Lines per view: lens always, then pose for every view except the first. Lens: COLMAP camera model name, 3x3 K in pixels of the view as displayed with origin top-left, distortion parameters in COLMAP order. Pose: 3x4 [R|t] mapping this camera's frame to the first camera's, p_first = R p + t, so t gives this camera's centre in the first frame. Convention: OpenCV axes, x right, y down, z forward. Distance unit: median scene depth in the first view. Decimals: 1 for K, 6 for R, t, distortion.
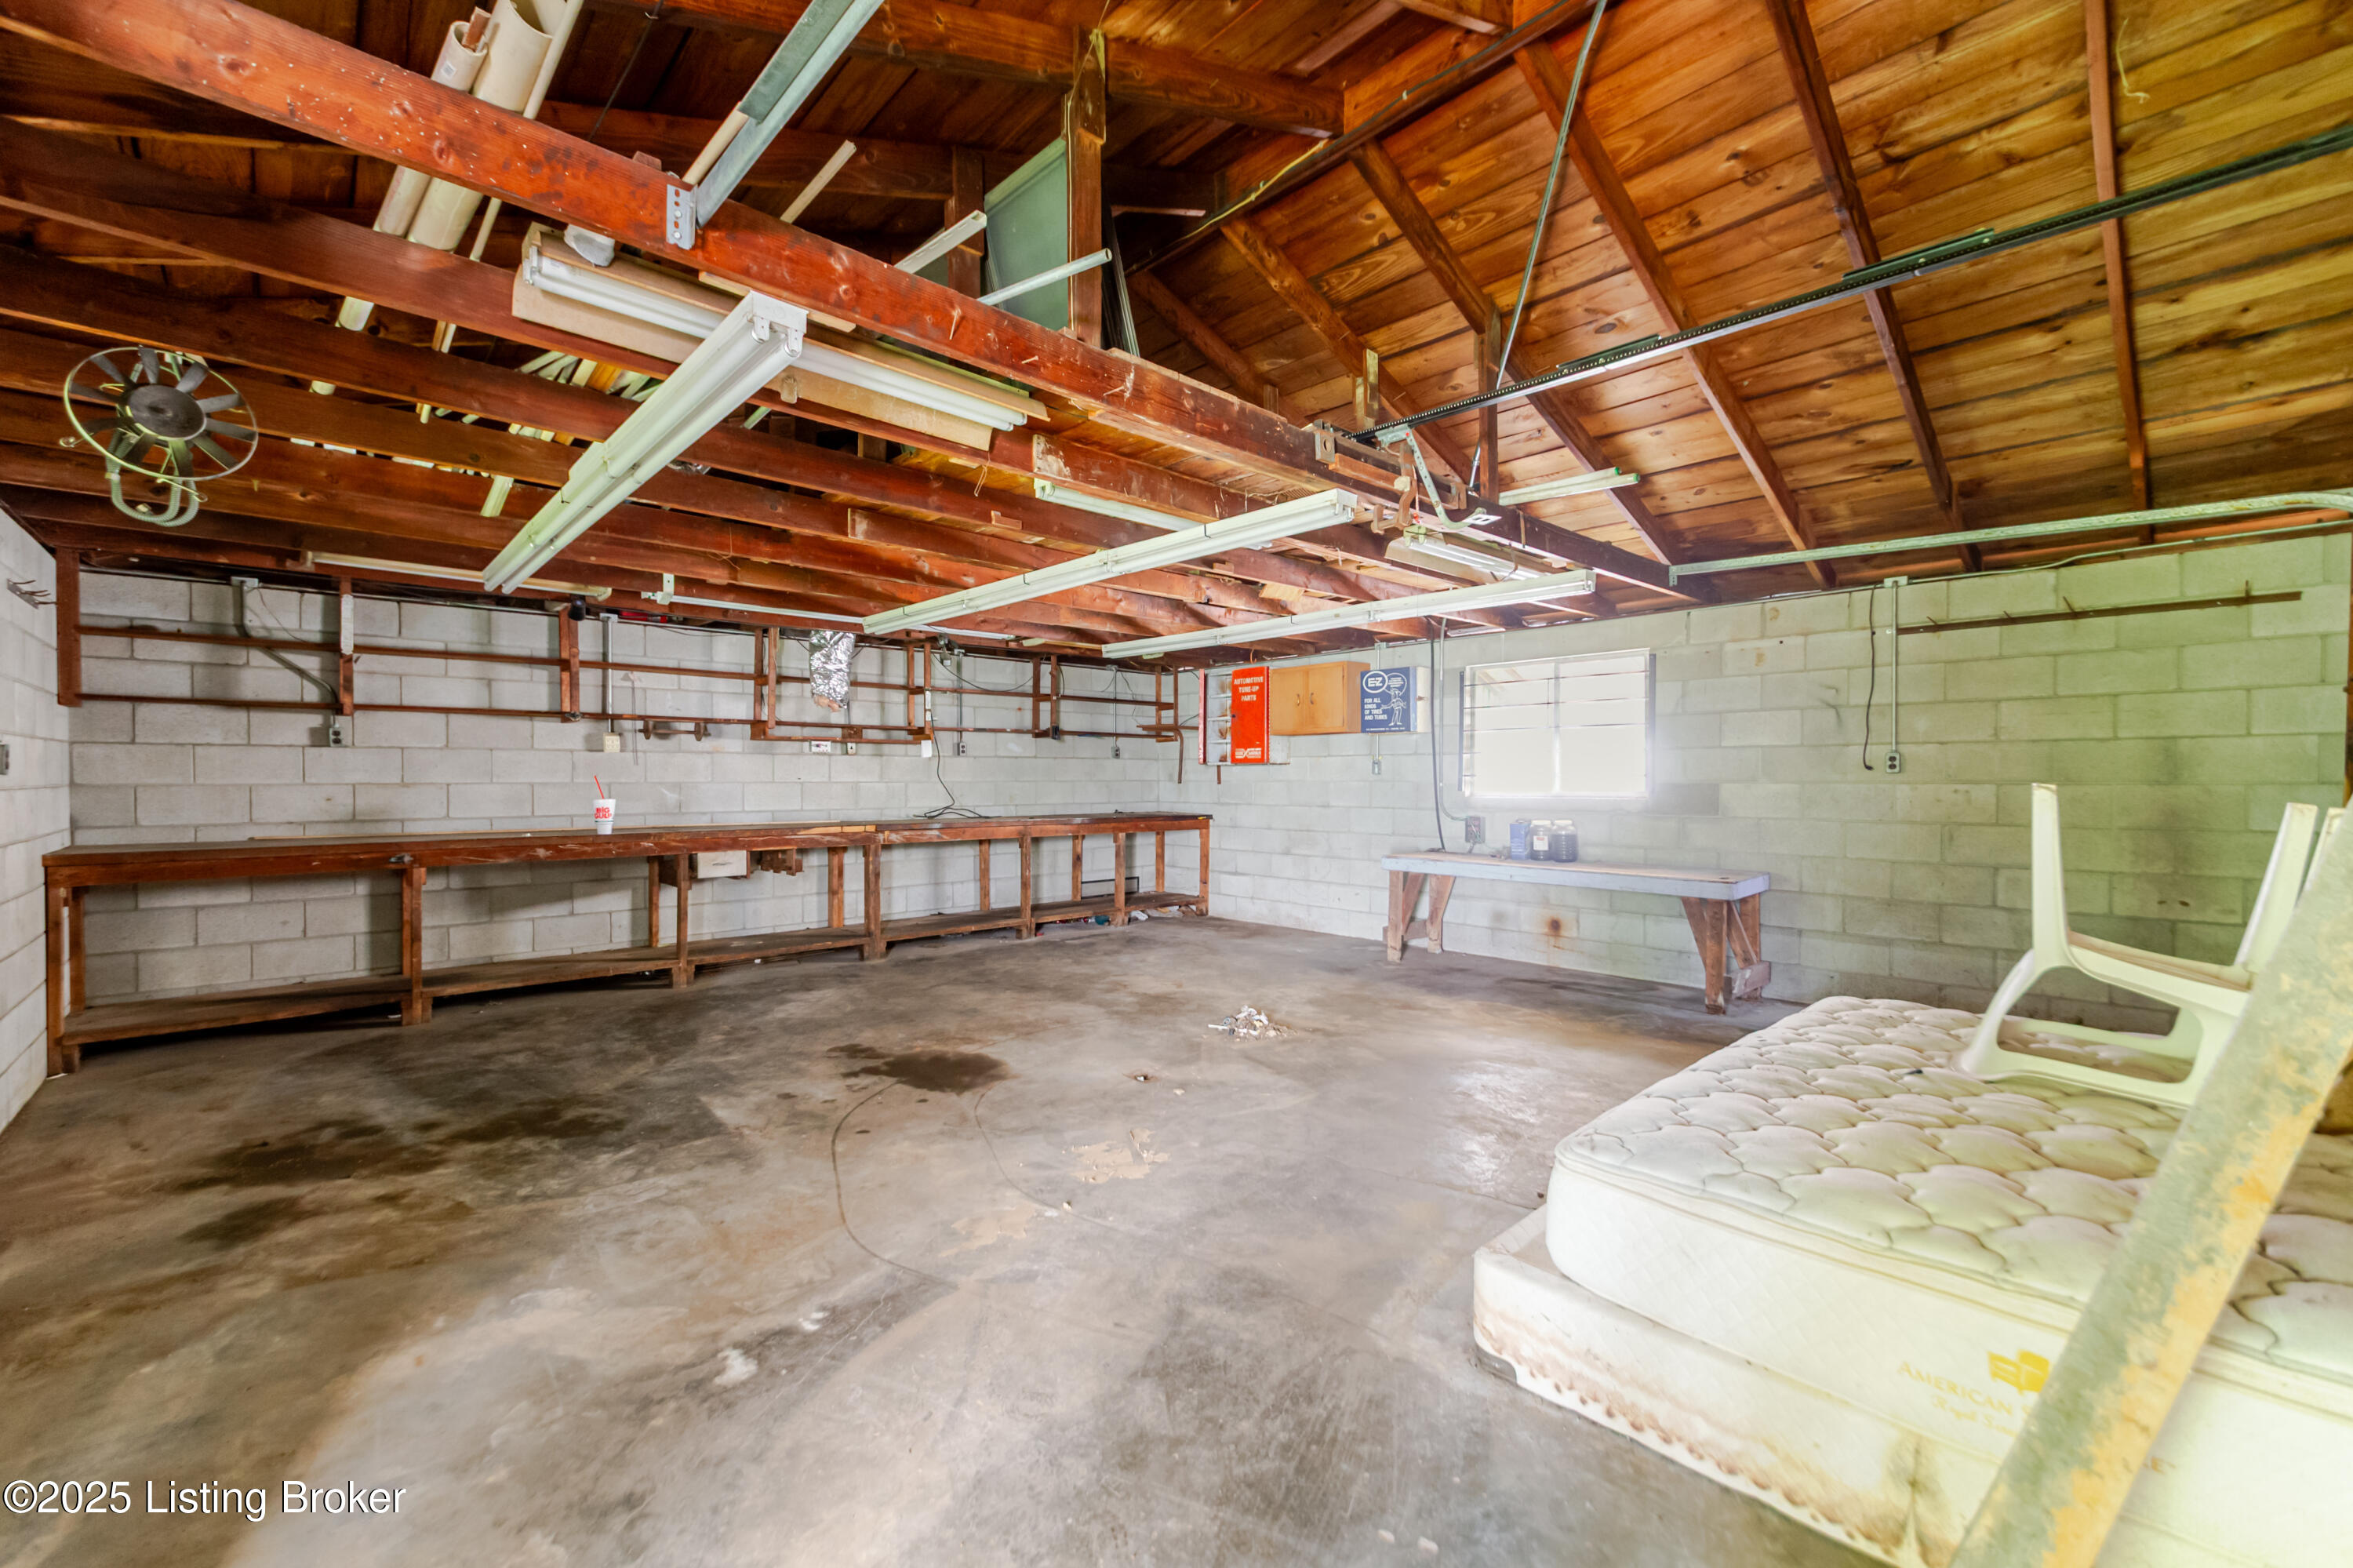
lens RADIAL K [[946.0, 0, 1159.2], [0, 946.0, 785.7], [0, 0, 1]] dist [0.002314, -0.000498]
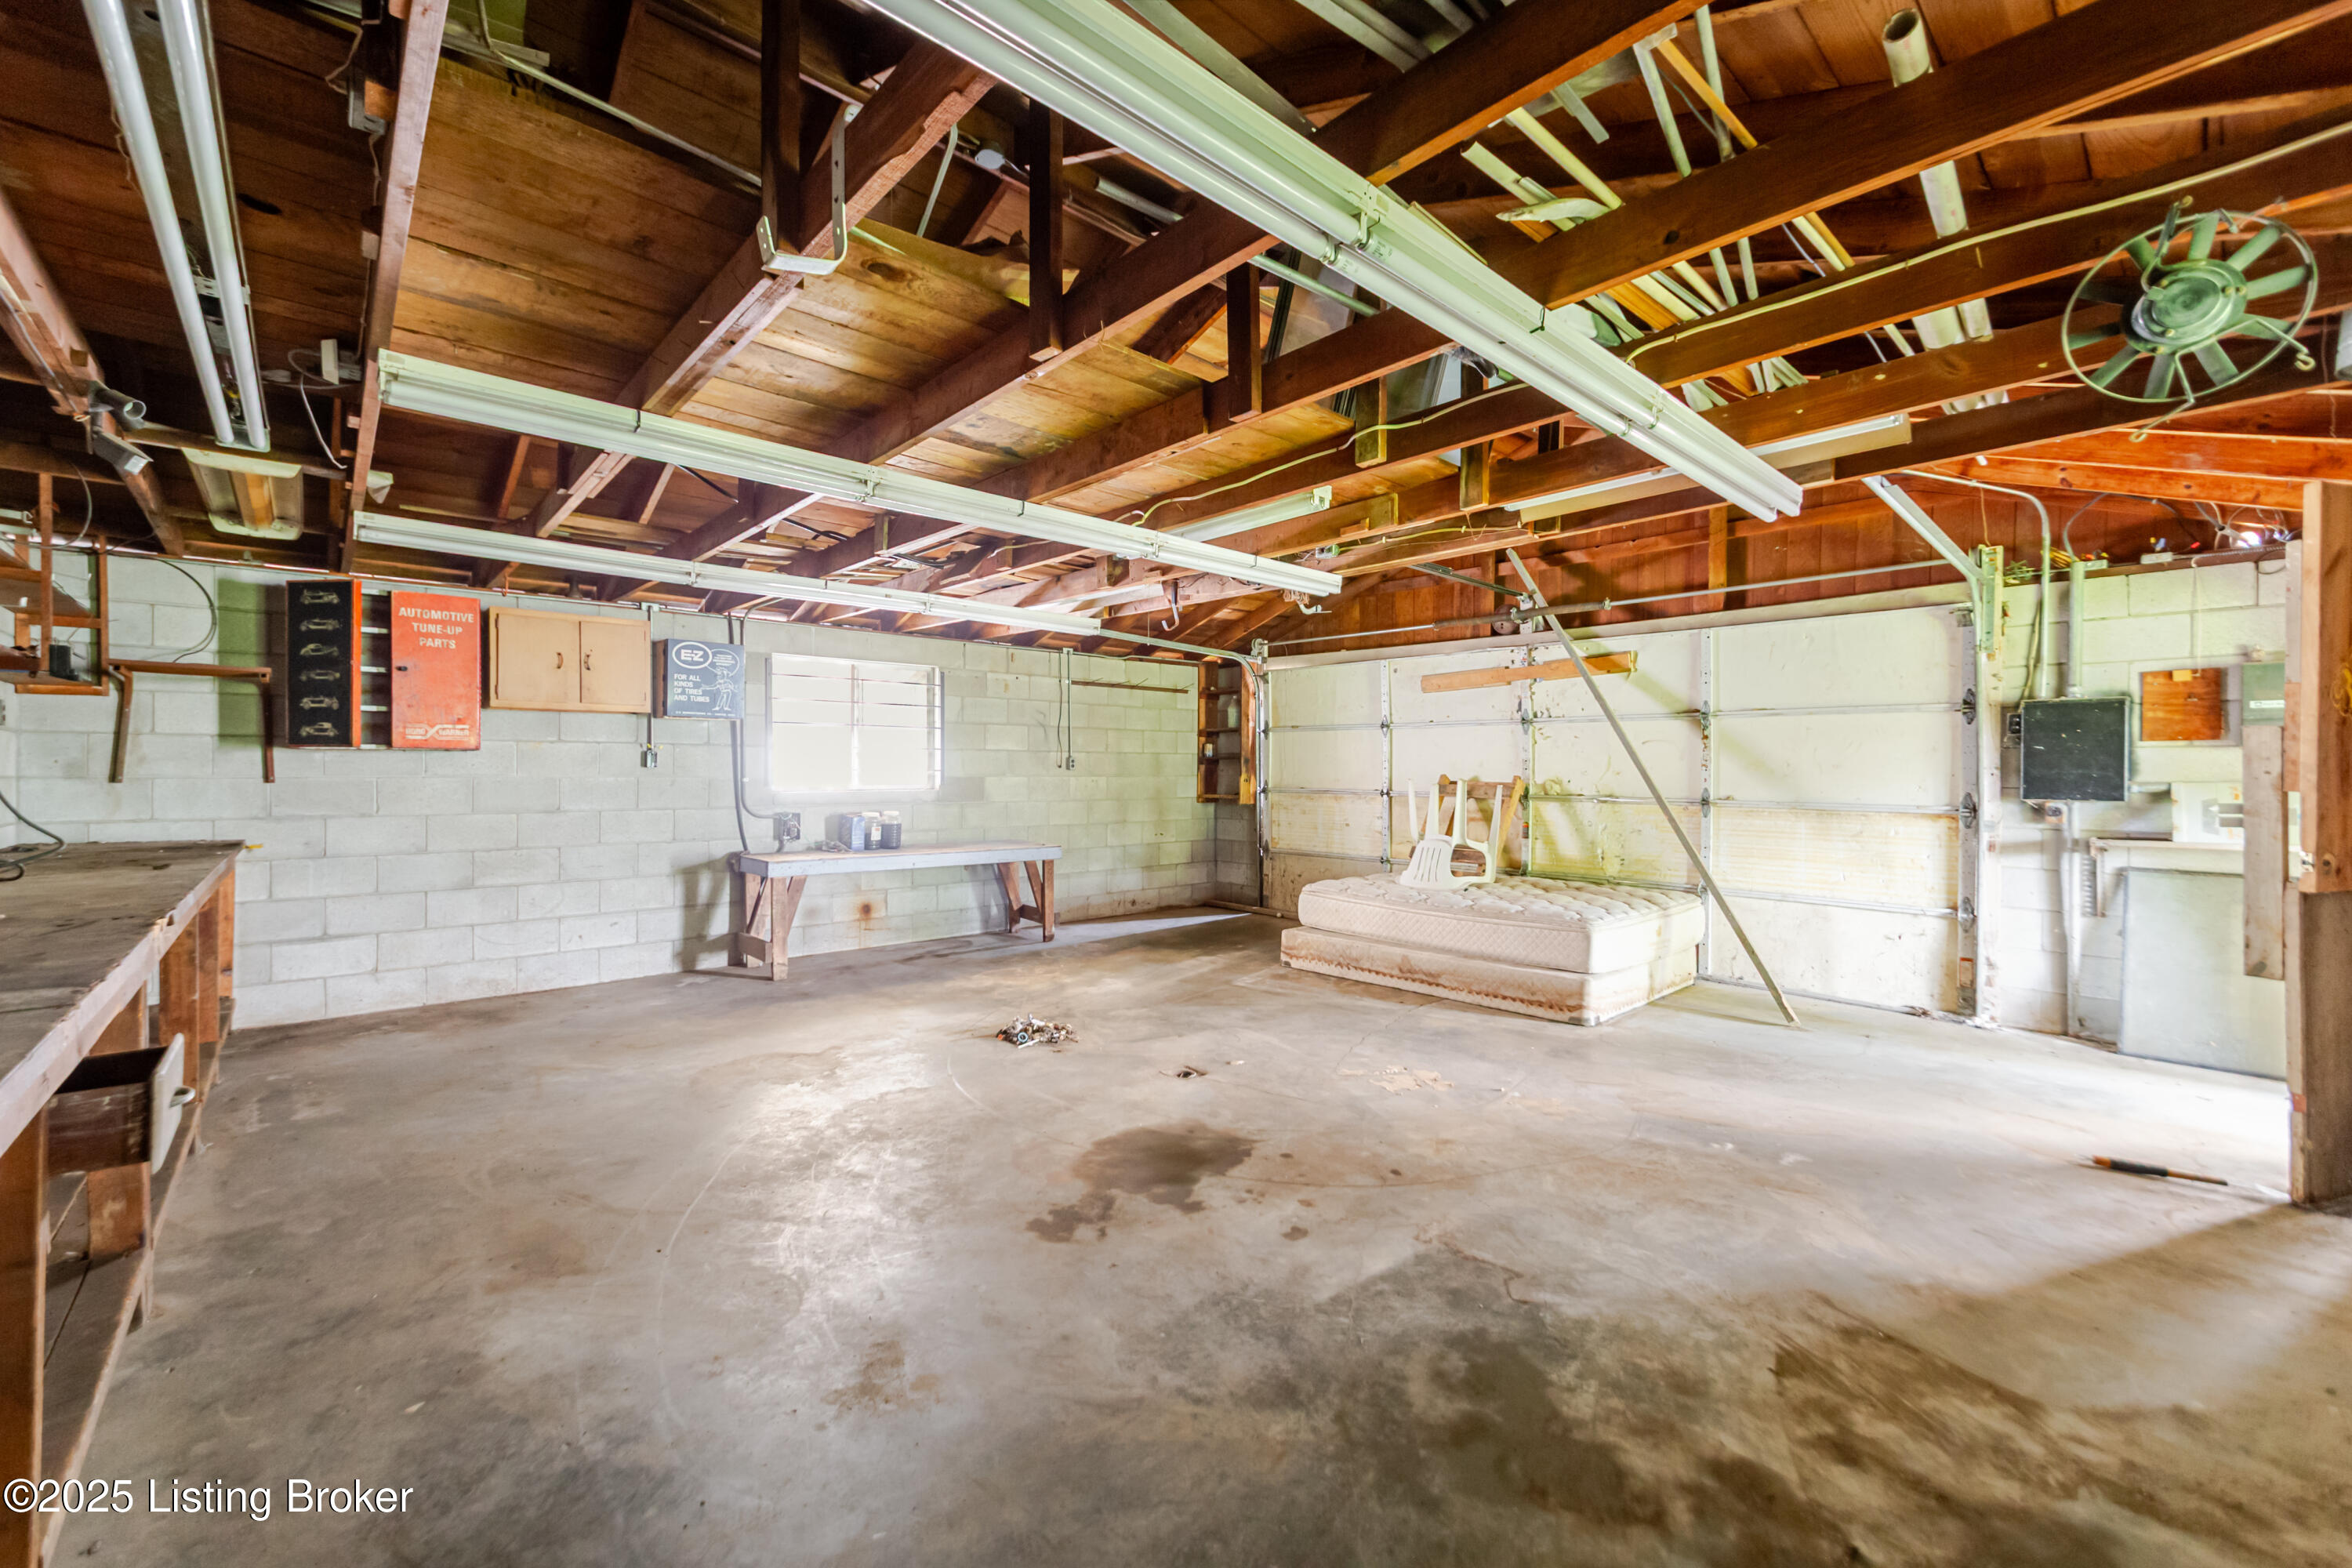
lens RADIAL K [[945.6, 0, 1157.7], [0, 945.6, 774.1], [0, 0, 1]] dist [0.002314, -0.000498]
pose [[0.021314, -0.002535, 0.999770, -1.138835], [0.002559, 0.999994, 0.002481, -0.014567], [-0.999770, 0.002505, 0.021321, 1.129470]]
